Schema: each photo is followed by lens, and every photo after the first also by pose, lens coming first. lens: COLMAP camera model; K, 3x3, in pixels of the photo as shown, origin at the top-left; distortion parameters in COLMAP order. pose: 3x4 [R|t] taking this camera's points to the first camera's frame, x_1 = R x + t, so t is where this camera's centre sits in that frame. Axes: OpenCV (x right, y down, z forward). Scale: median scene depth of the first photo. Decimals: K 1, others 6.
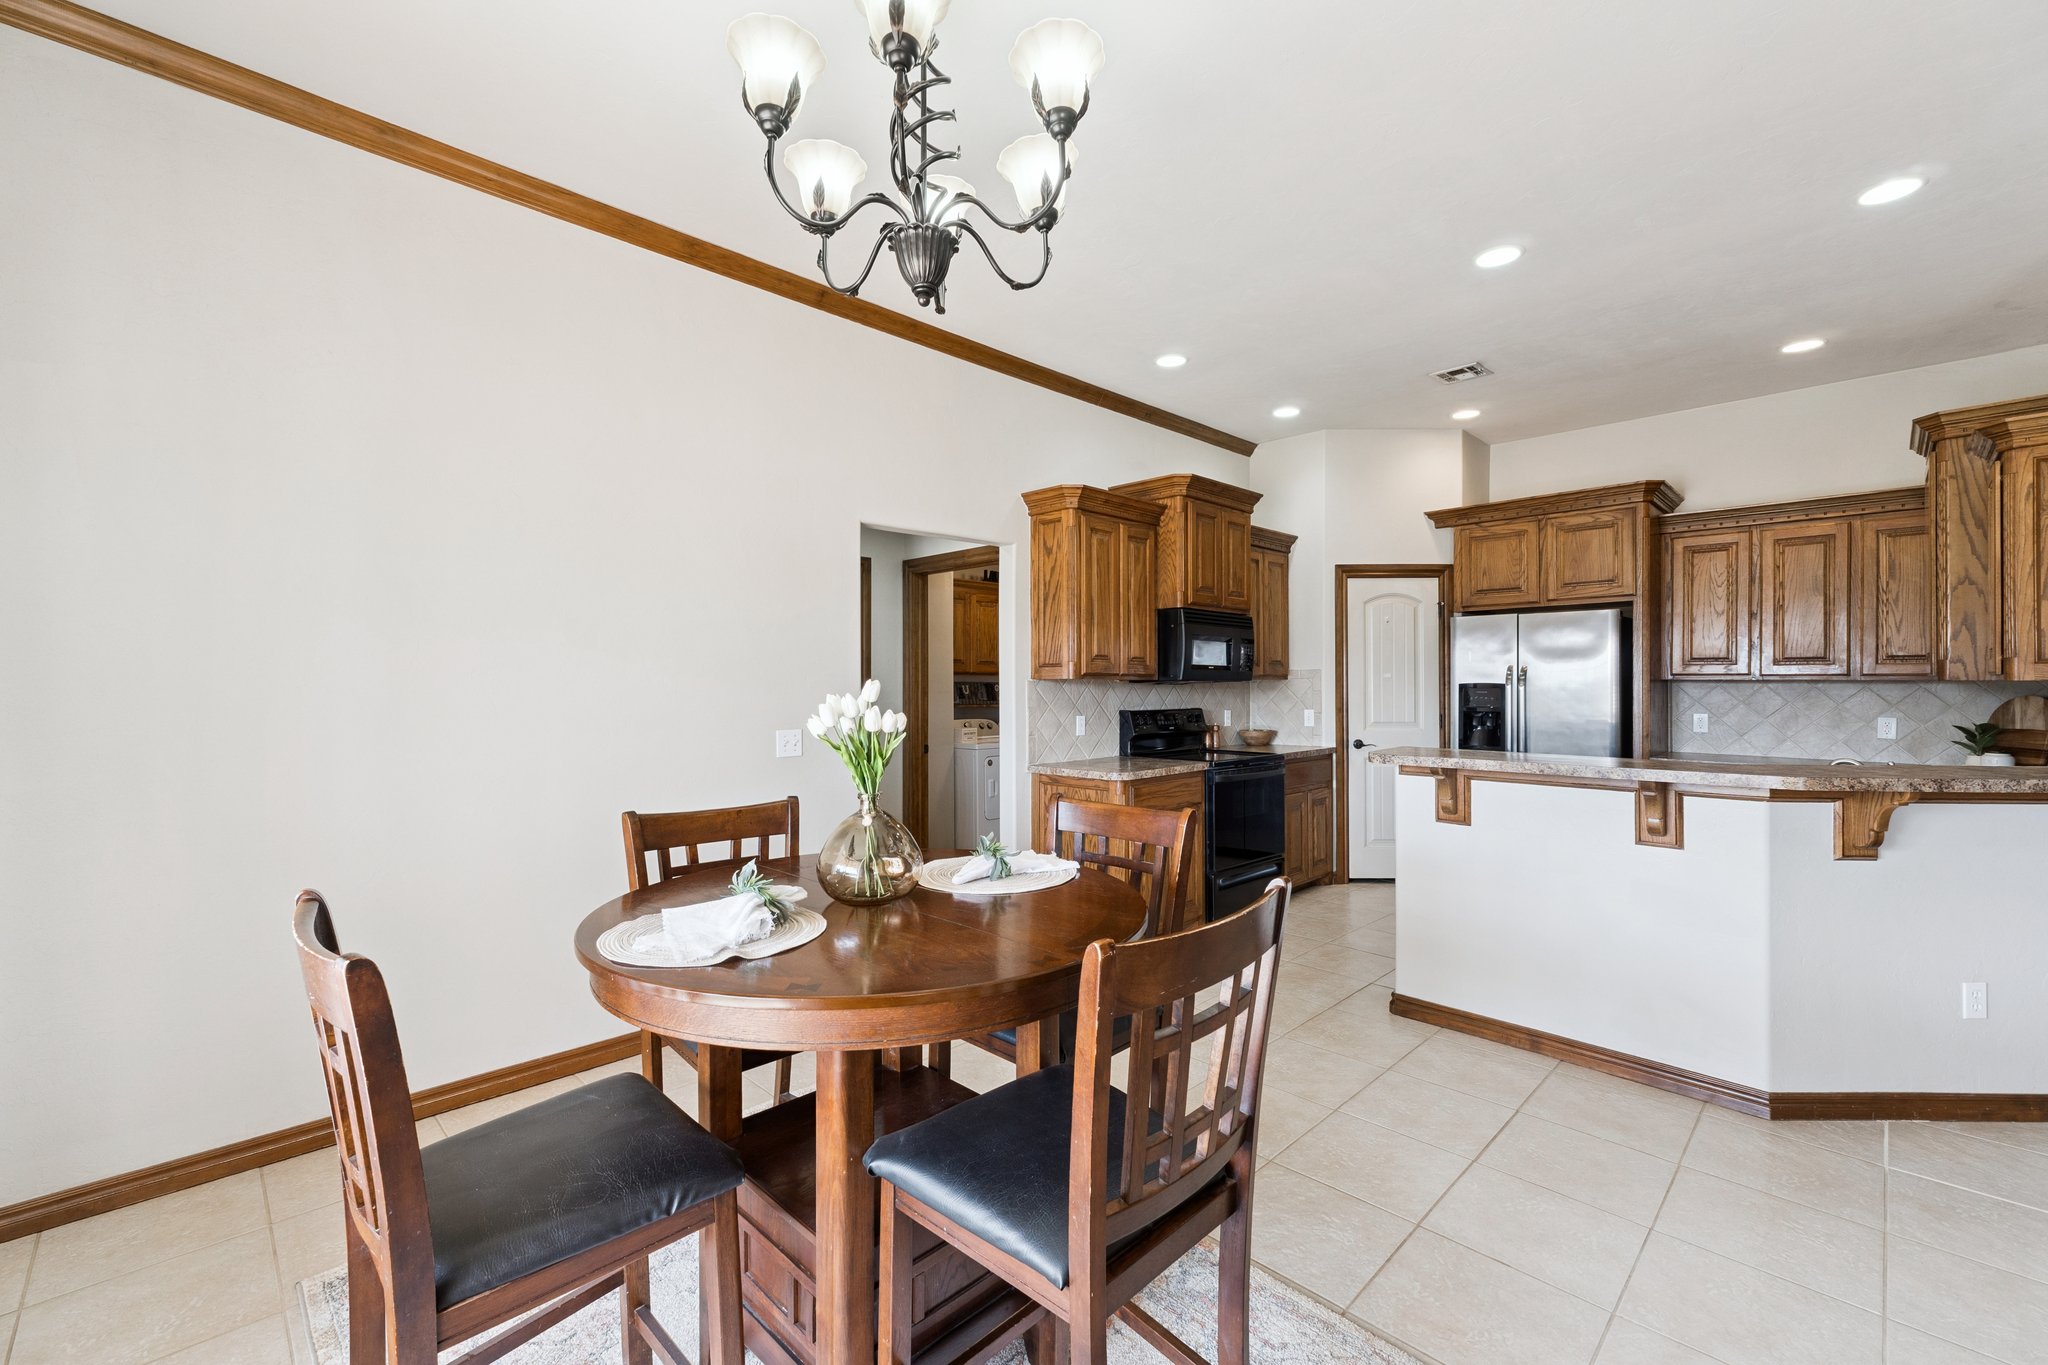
lens RADIAL K [[834.6, 0, 1017.8], [0, 834.6, 667.4], [0, 0, 1]] dist [0.001837, 0.000112]
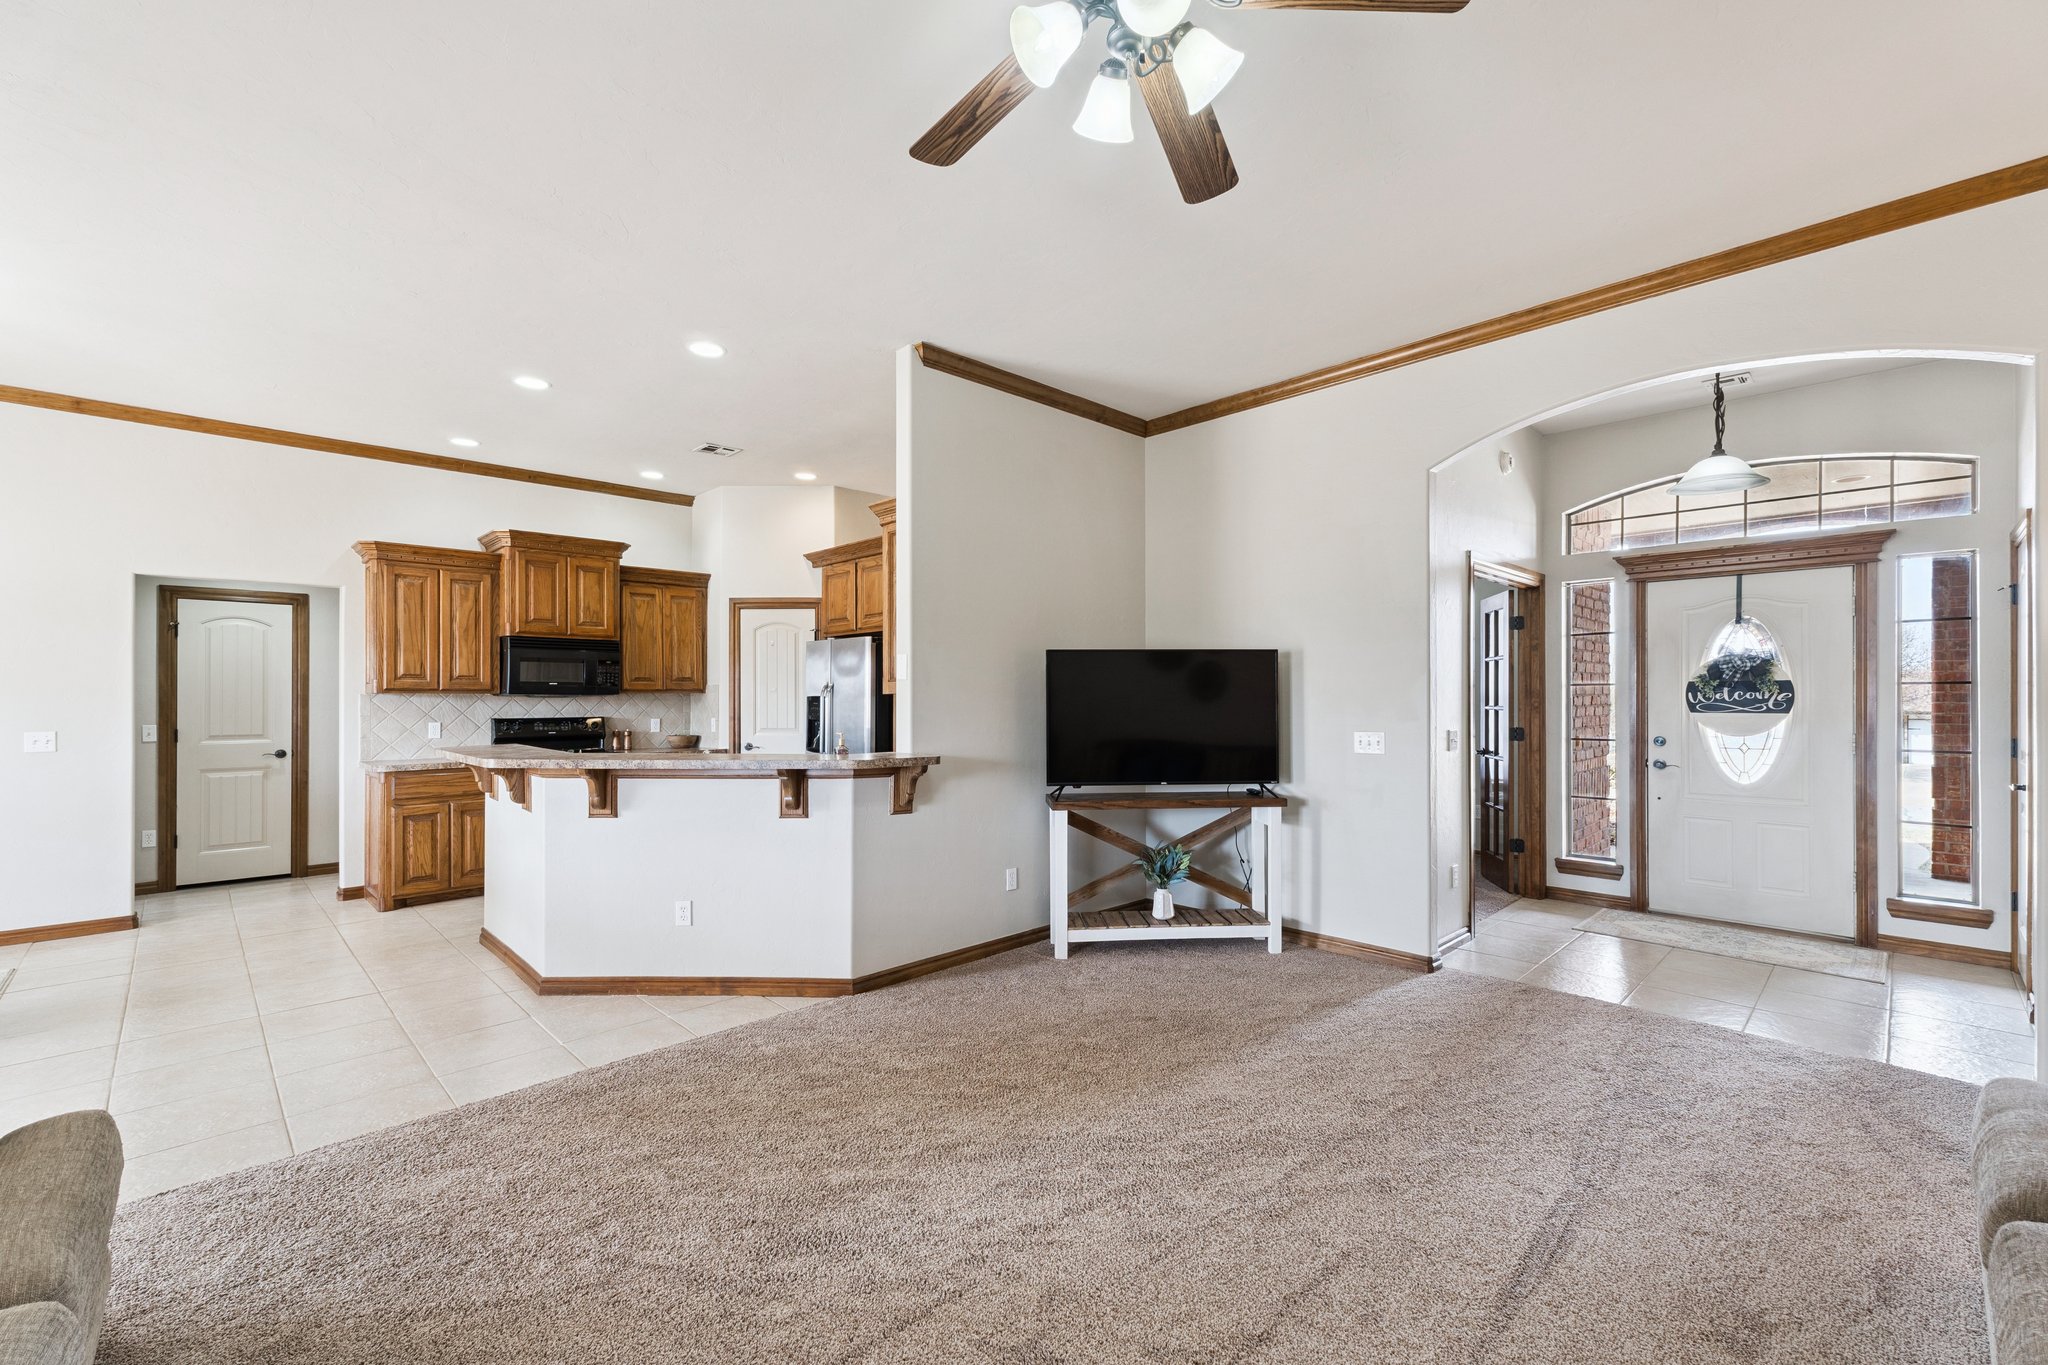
lens RADIAL K [[860.8, 0, 1025.7], [0, 860.8, 692.0], [0, 0, 1]] dist [0.004698, 0.000027]
pose [[0.999978, -0.006616, 0.000279, 0.861019], [0.006615, 0.999967, 0.004775, 0.010423], [-0.000311, -0.004773, 0.999989, -0.261067]]
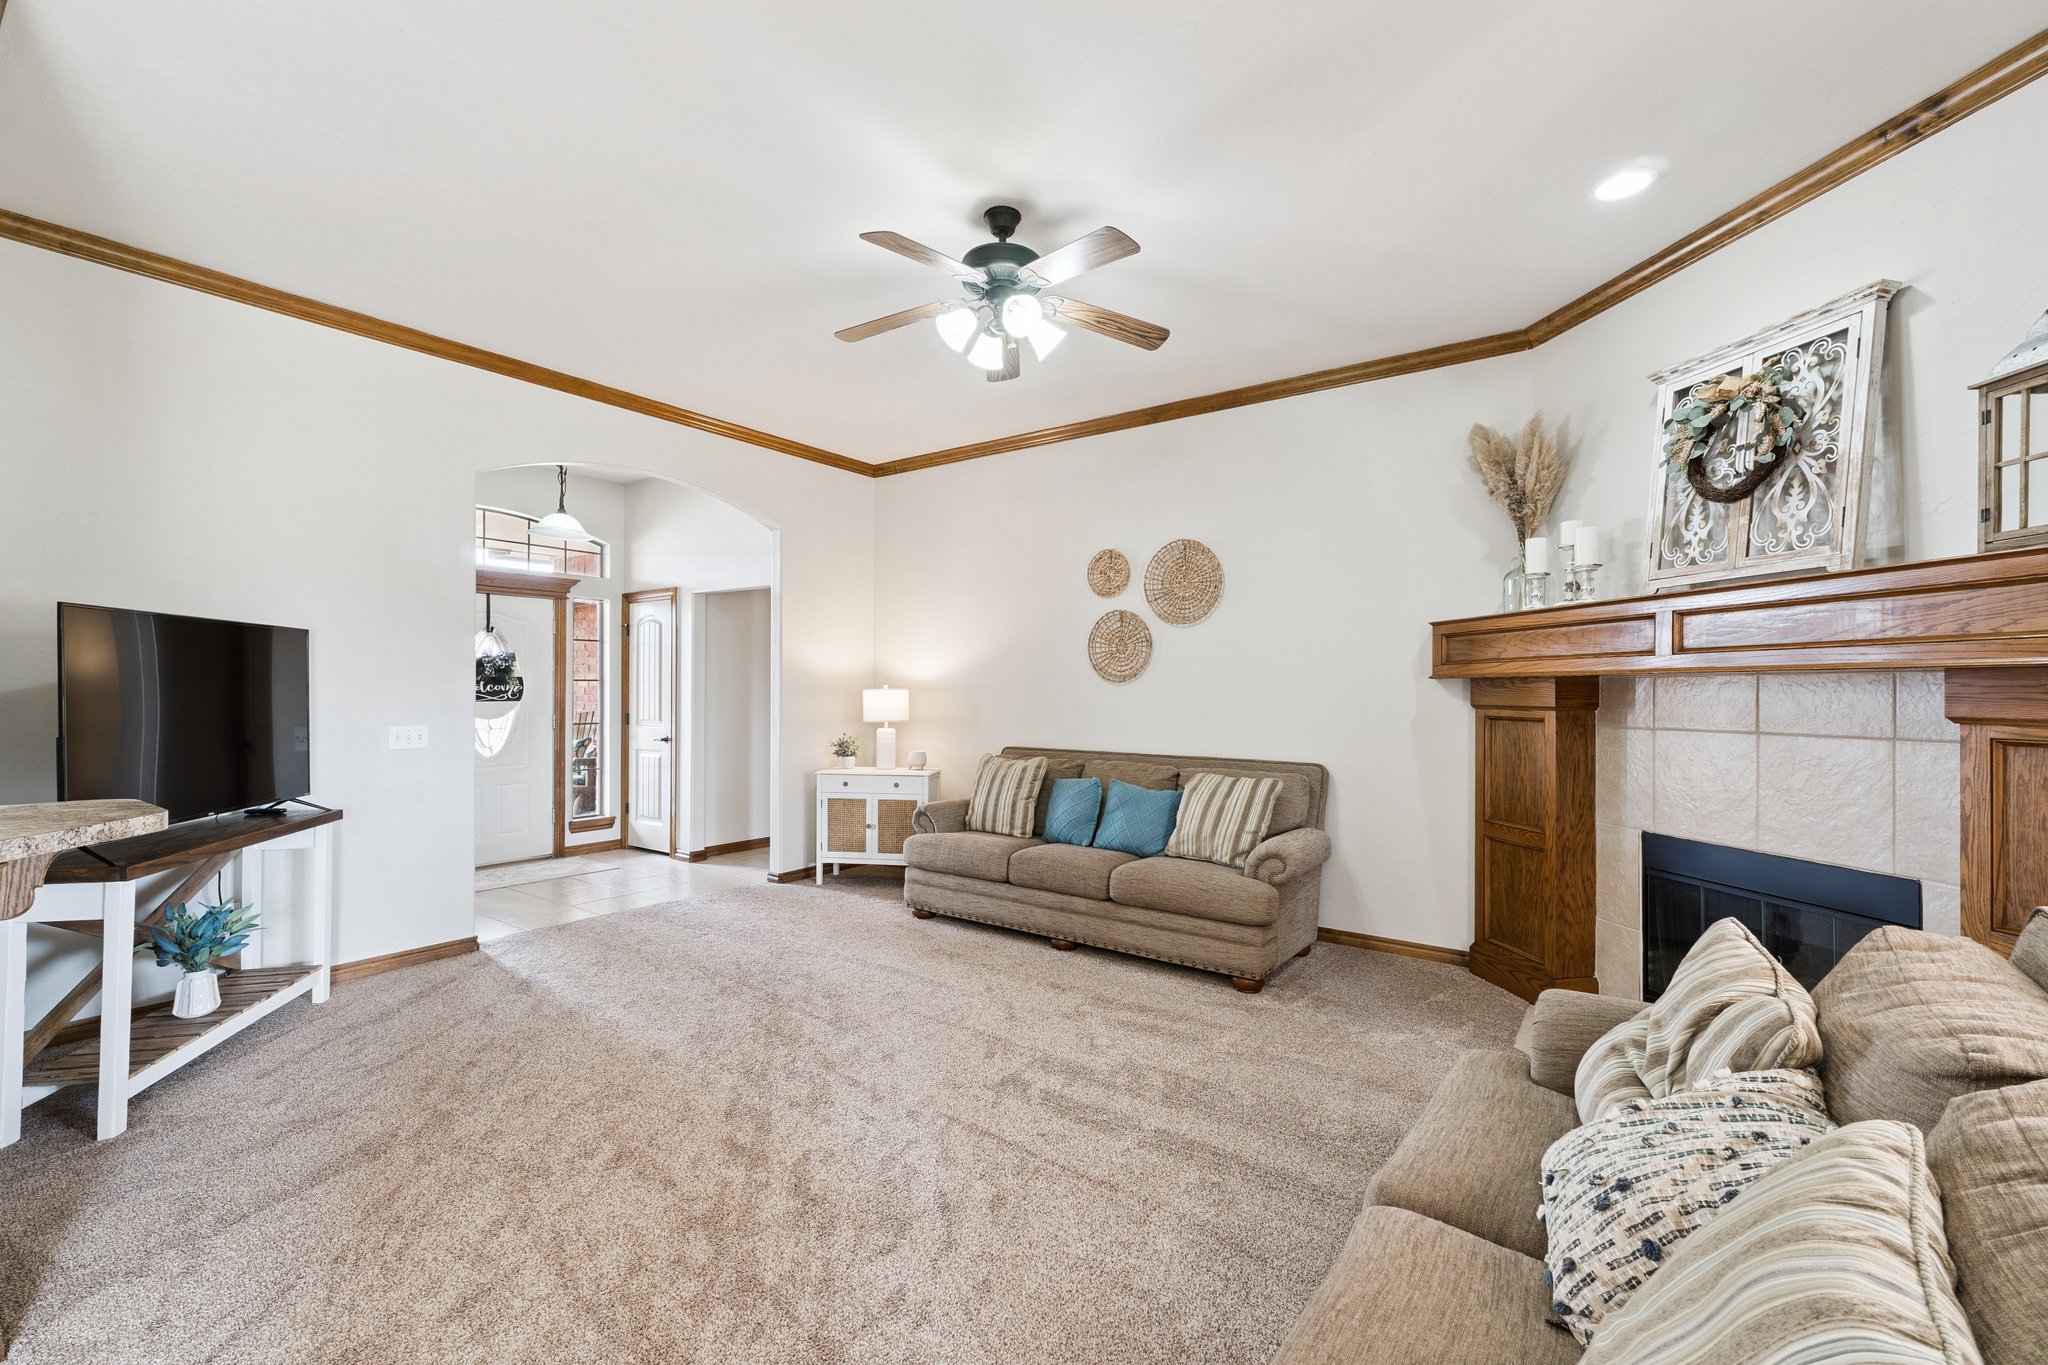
lens RADIAL K [[860.8, 0, 1020.3], [0, 860.8, 692.0], [0, 0, 1]] dist [0.004698, 0.000027]
pose [[-0.171500, -0.009021, 0.985143, 0.322181], [-0.012092, 0.999902, 0.007051, 0.012186], [-0.985110, -0.010703, -0.171593, 0.154935]]
